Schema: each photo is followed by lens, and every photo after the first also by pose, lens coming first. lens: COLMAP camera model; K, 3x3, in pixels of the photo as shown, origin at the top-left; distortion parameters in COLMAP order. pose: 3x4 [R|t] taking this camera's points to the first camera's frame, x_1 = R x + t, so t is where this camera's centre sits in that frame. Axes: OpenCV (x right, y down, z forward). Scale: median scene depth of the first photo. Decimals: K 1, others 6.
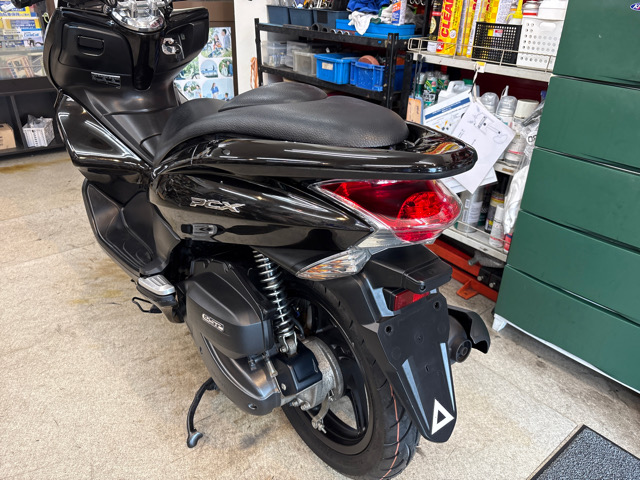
lens RADIAL K [[489.6, 0, 318.4], [0, 489.6, 240.9], [0, 0, 1]] dist [0.030095, -0.039365]
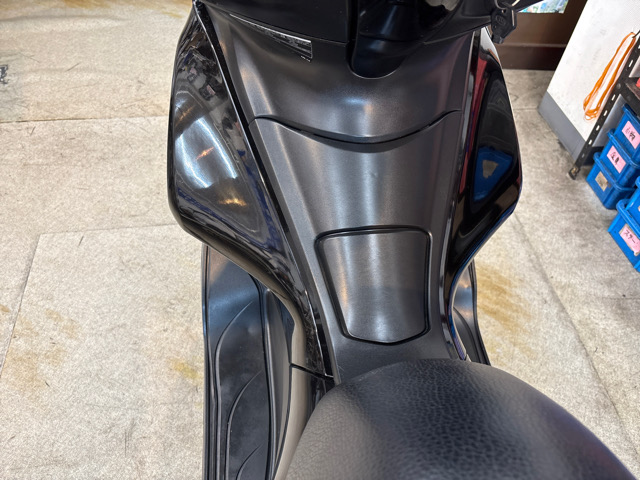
lens RADIAL K [[489.6, 0, 318.9], [0, 489.6, 242.2], [0, 0, 1]] dist [0.030095, -0.039365]
pose [[0.854470, 0.404783, -0.325626, -0.232813], [-0.254914, 0.872849, 0.416117, -0.330972], [0.452659, -0.272552, 0.849008, 0.666641]]
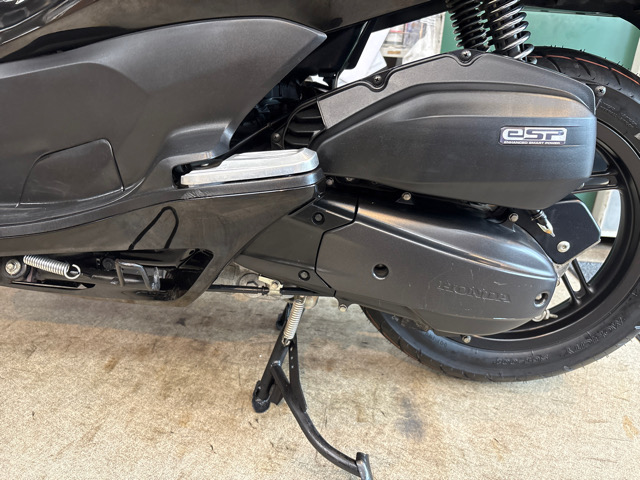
lens RADIAL K [[489.6, 0, 321.5], [0, 489.6, 237.3], [0, 0, 1]] dist [0.030095, -0.039365]
pose [[0.673740, -0.247296, 0.696361, -0.435357], [0.299667, 0.952814, 0.048437, 0.102574], [-0.675481, 0.176042, 0.716055, 0.474230]]
